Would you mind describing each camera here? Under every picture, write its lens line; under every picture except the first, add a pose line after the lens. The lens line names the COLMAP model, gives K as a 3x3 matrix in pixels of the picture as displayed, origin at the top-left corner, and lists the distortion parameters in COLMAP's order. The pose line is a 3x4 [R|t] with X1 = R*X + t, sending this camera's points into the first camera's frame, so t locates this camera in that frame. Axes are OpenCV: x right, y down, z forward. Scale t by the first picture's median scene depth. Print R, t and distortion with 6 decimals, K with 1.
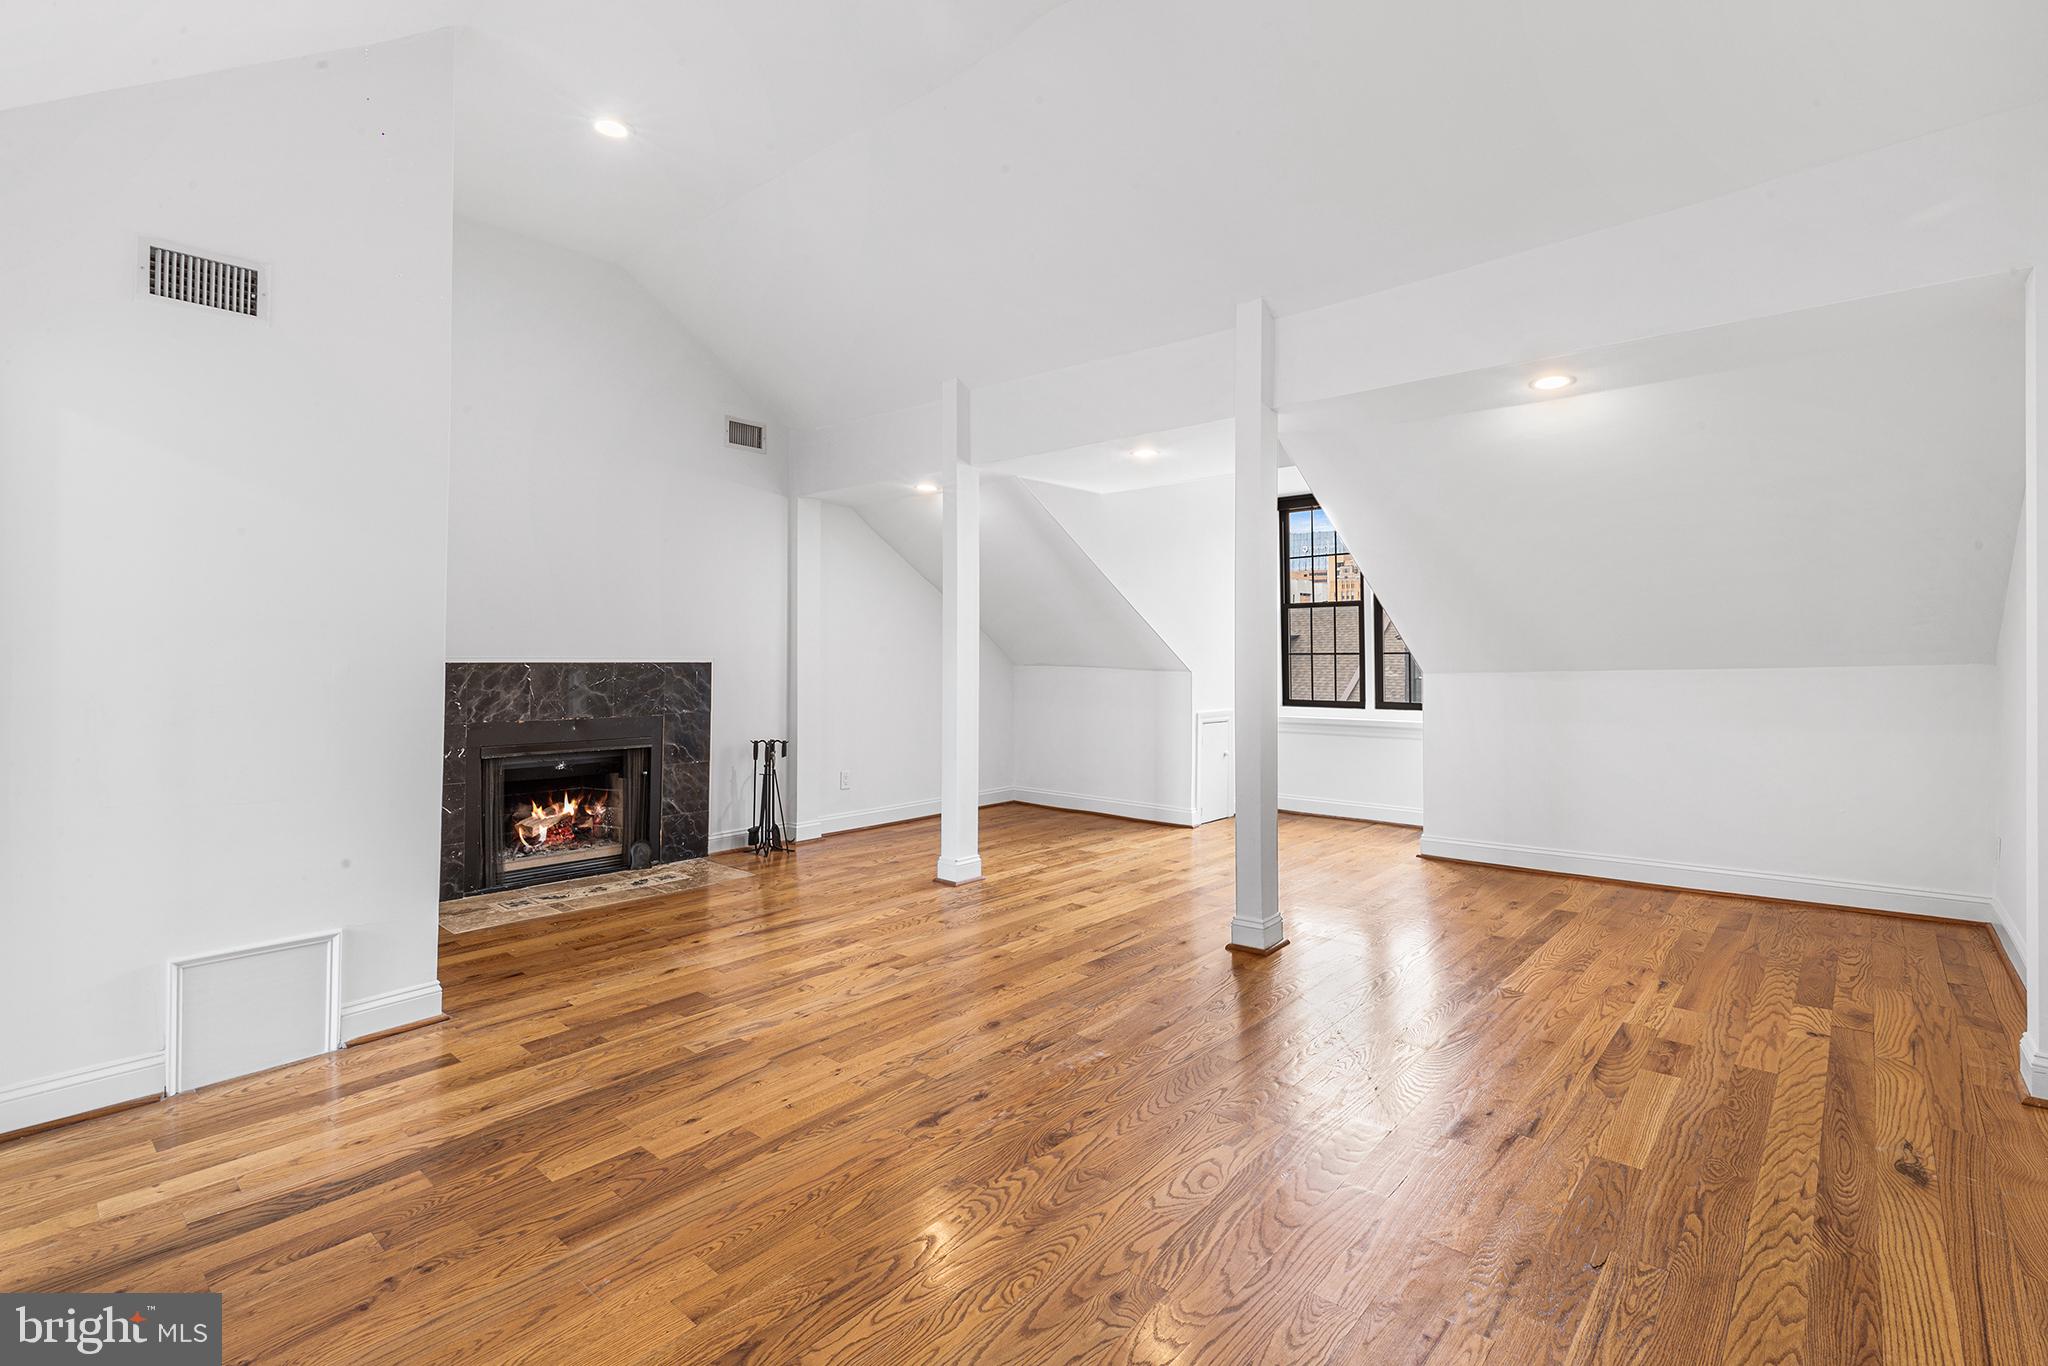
lens RADIAL K [[933.9, 0, 1008.8], [0, 933.9, 643.9], [0, 0, 1]] dist [0.003288, -0.000065]
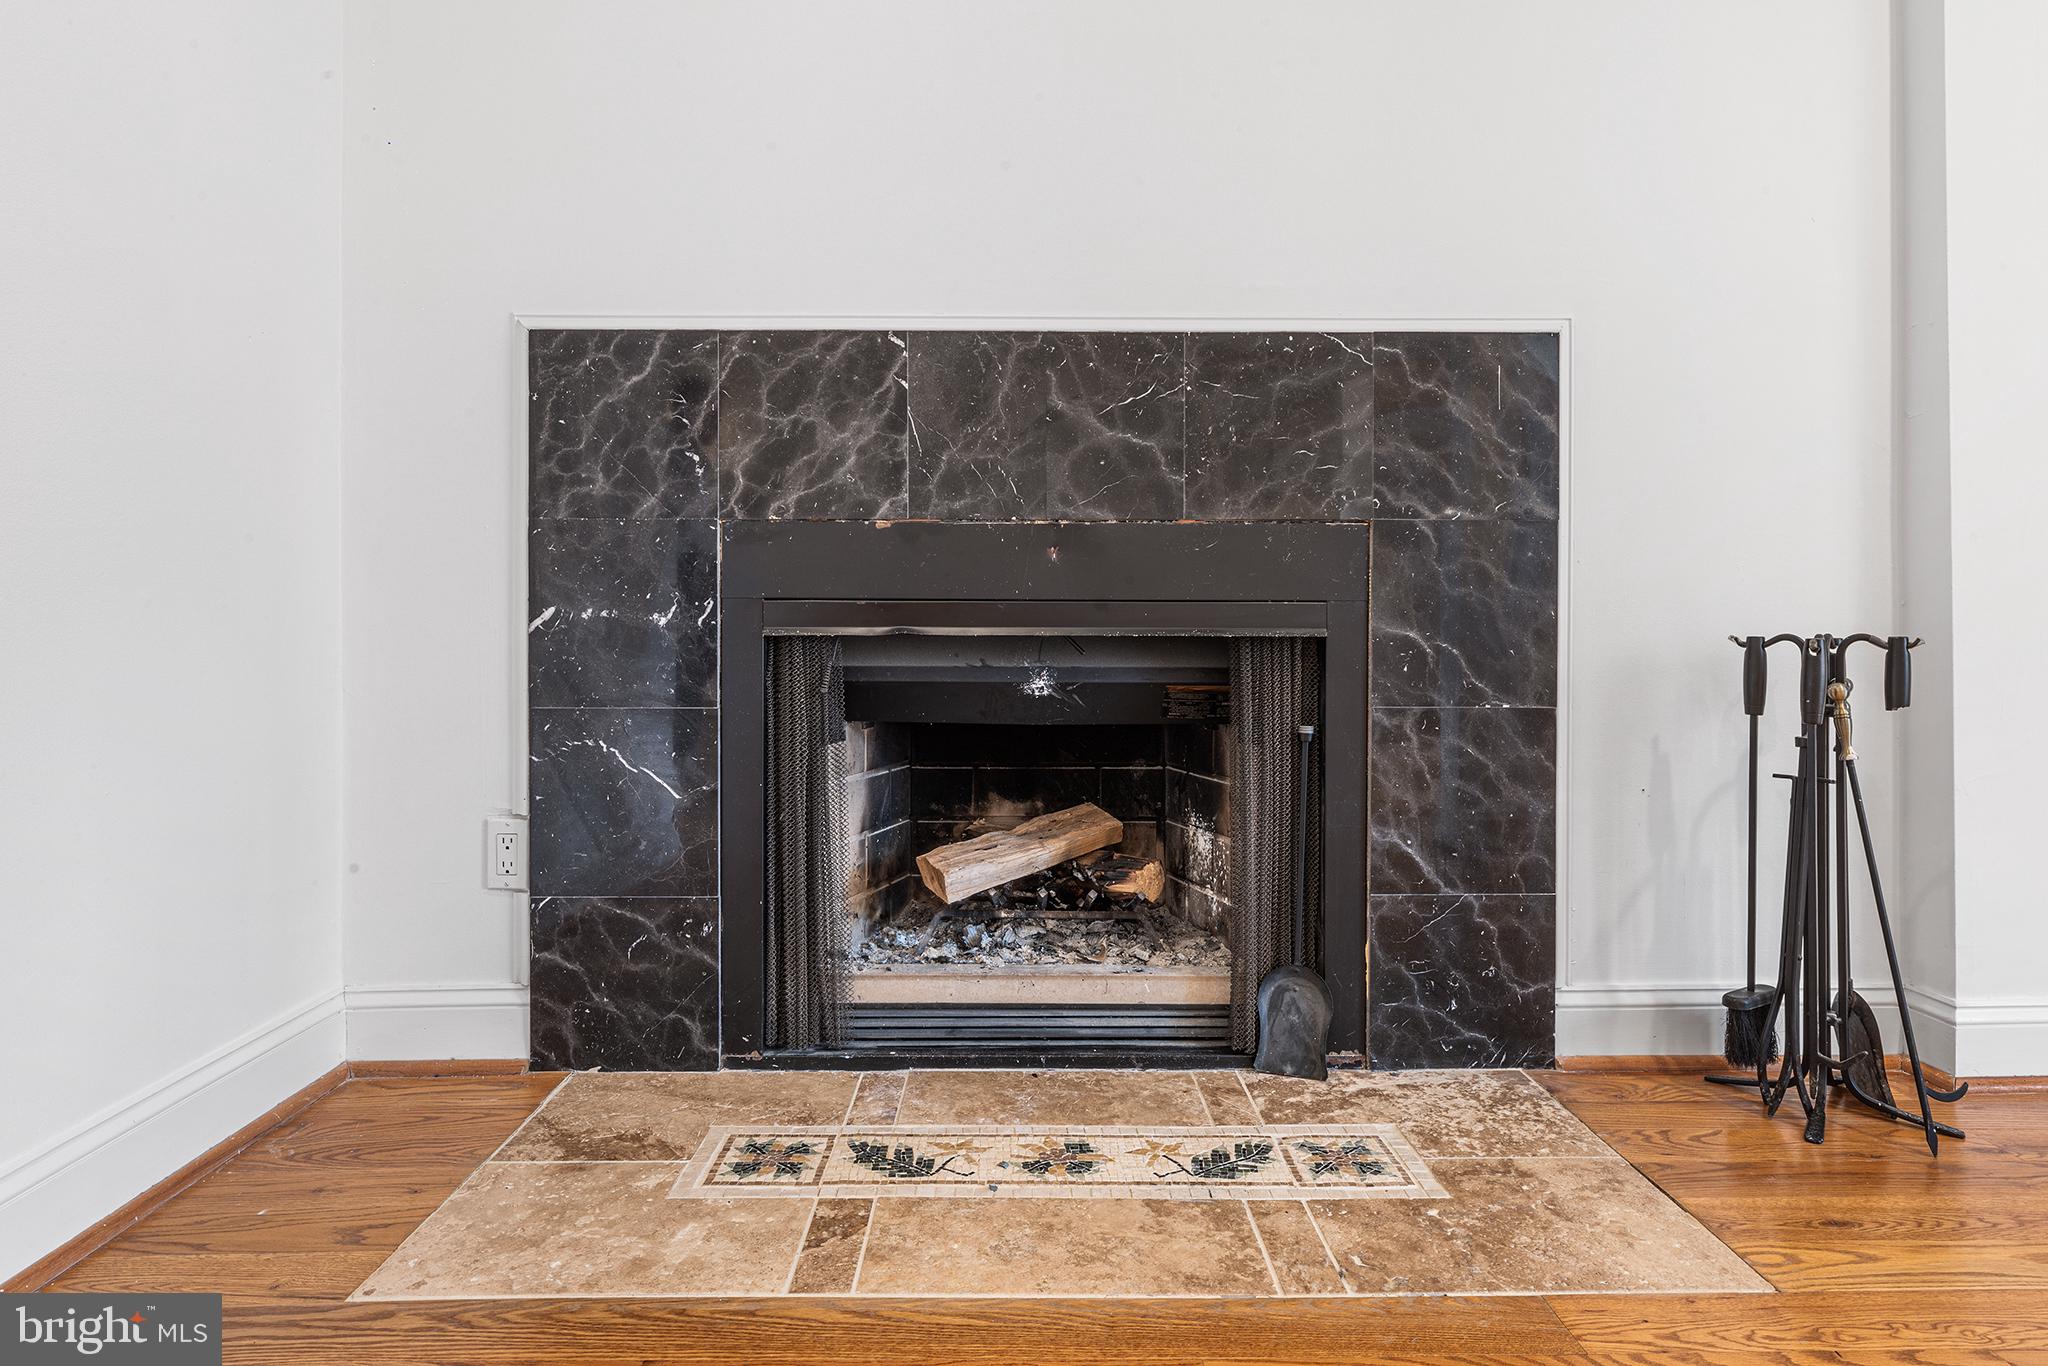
lens RADIAL K [[1157.8, 0, 1029.2], [0, 1157.8, 623.9], [0, 0, 1]] dist [0.001263, 0.000539]
pose [[0.684657, -0.009896, -0.728798, -0.184422], [0.010639, 0.999937, -0.003583, 0.101873], [0.728788, -0.005300, 0.684719, 0.670766]]
